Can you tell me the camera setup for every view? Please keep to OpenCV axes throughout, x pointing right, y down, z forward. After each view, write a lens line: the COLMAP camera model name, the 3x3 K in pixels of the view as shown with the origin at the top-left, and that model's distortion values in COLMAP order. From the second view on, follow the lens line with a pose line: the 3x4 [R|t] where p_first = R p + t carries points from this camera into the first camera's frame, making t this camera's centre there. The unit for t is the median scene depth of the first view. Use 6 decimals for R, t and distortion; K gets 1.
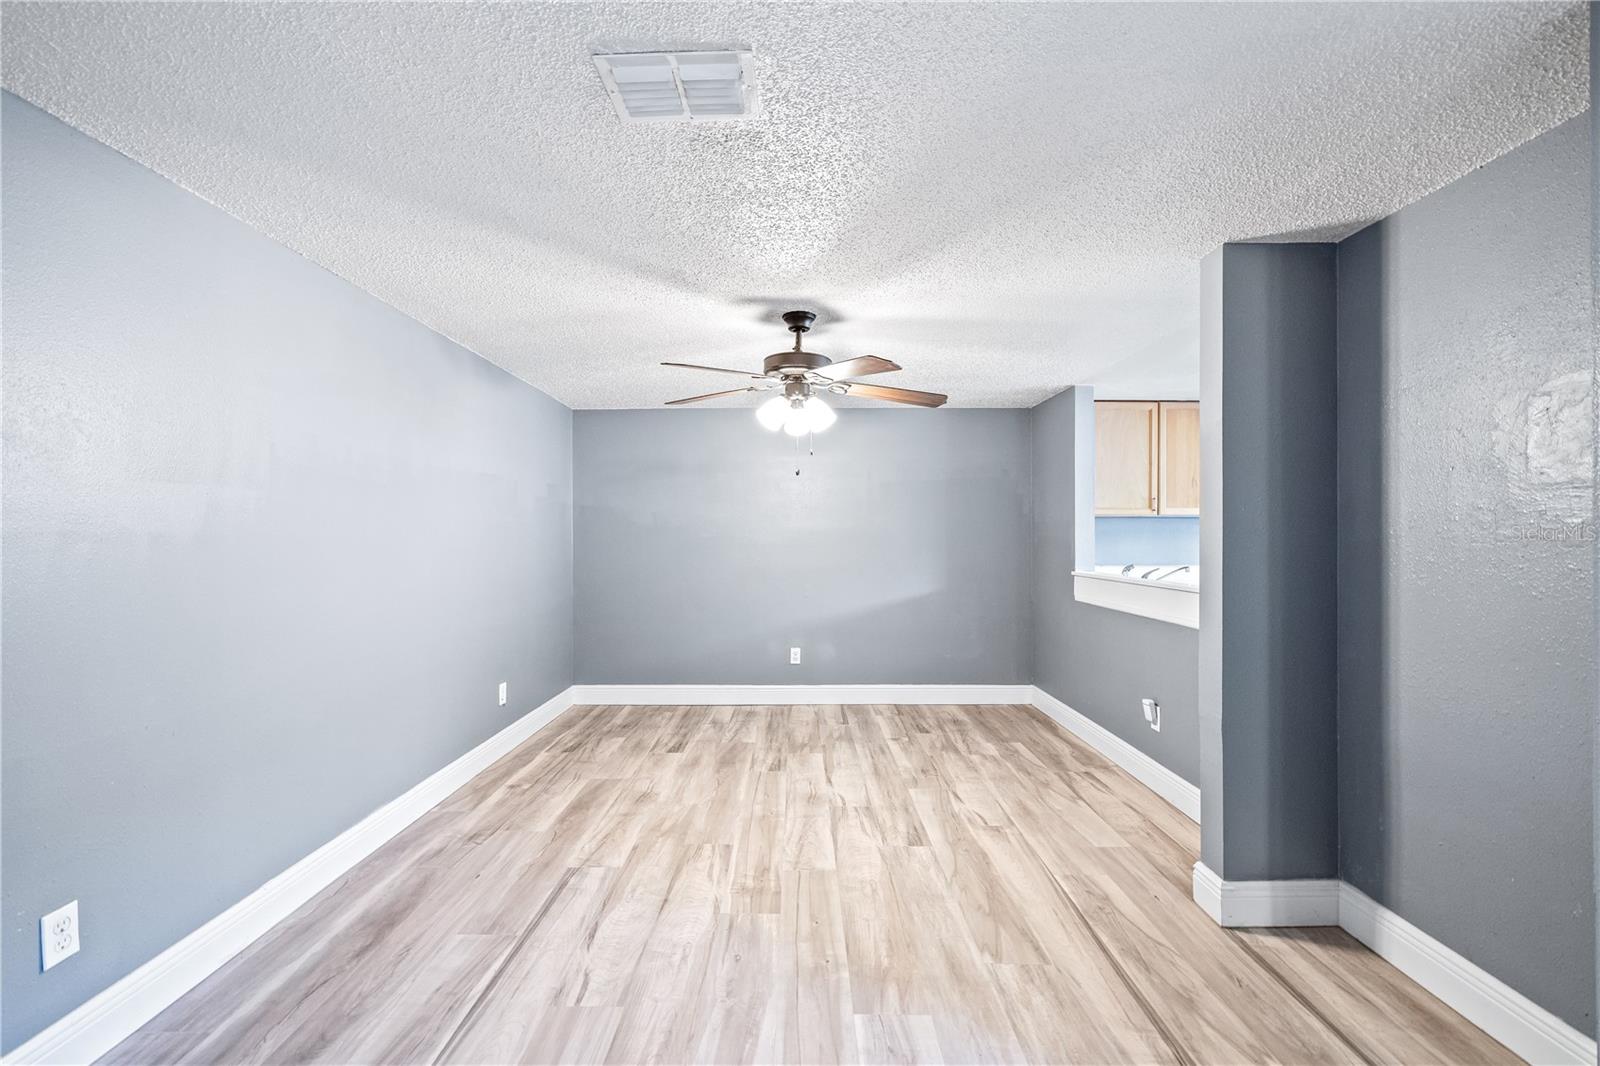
lens RADIAL K [[670.9, 0, 797.2], [0, 670.9, 526.0], [0, 0, 1]] dist [-0.001079, 0.000152]
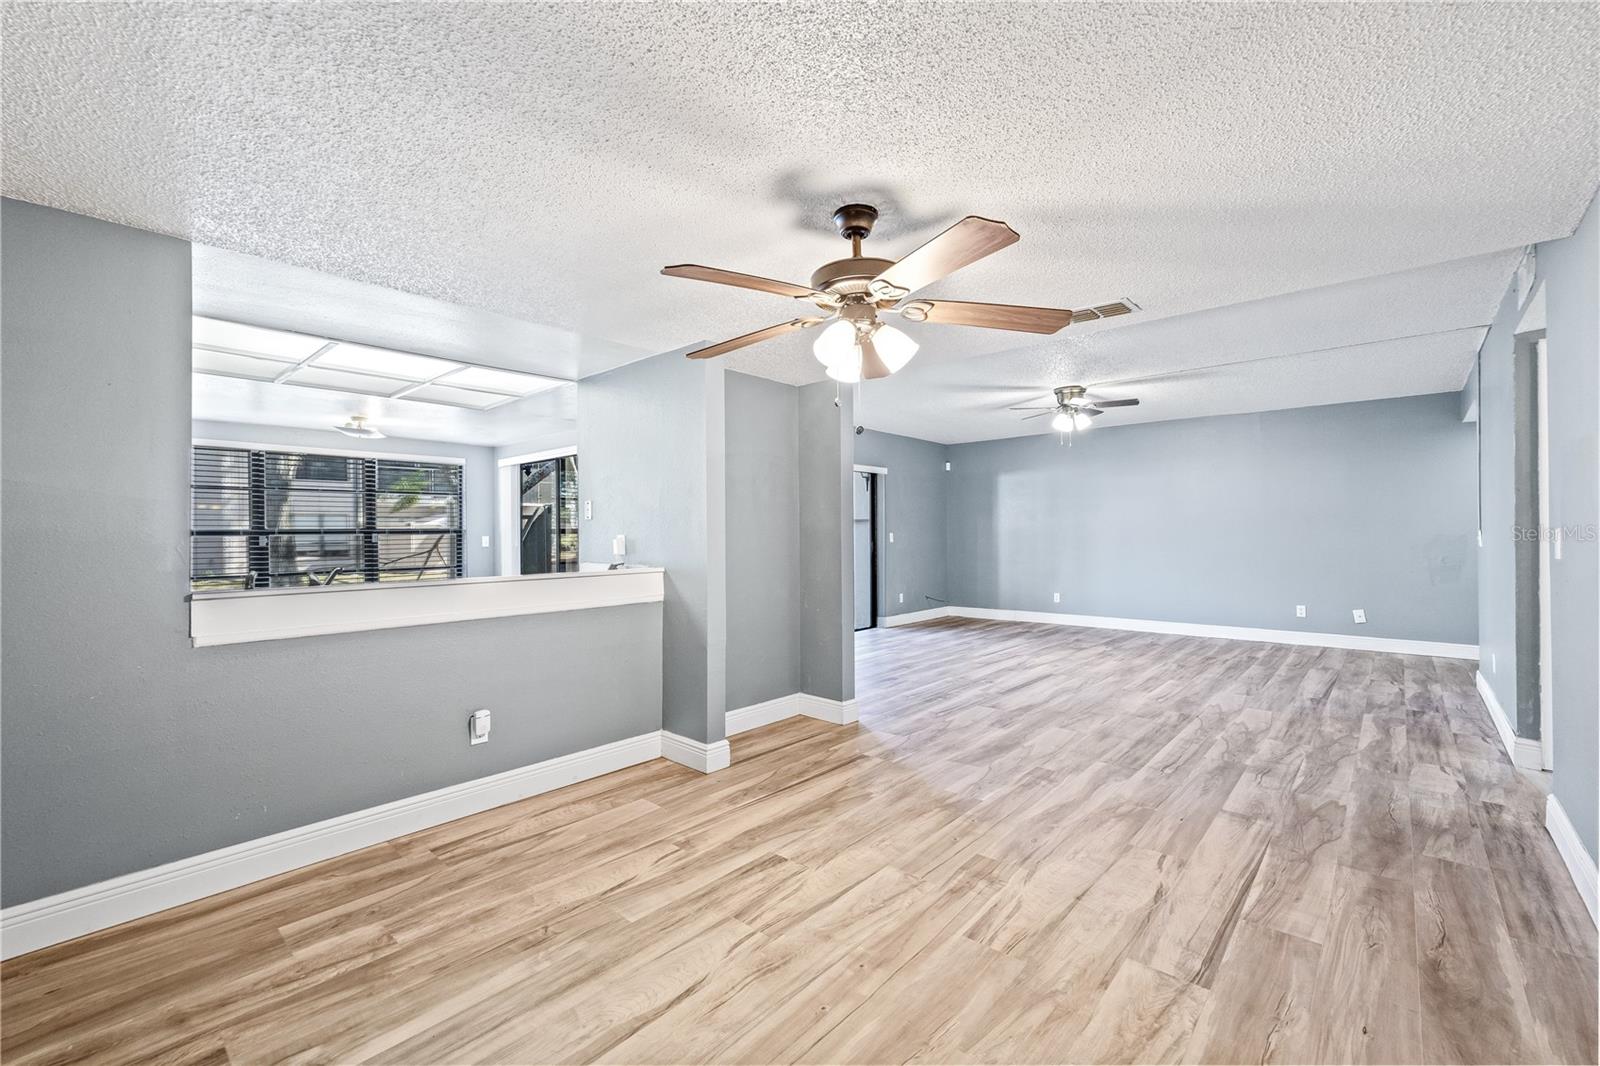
lens RADIAL K [[670.9, 0, 797.2], [0, 670.9, 526.0], [0, 0, 1]] dist [-0.001079, 0.000152]
pose [[-0.746612, 0.014522, 0.665102, -0.447965], [-0.000346, 0.999753, -0.022218, 0.042591], [-0.665260, -0.016819, -0.746422, 1.650466]]
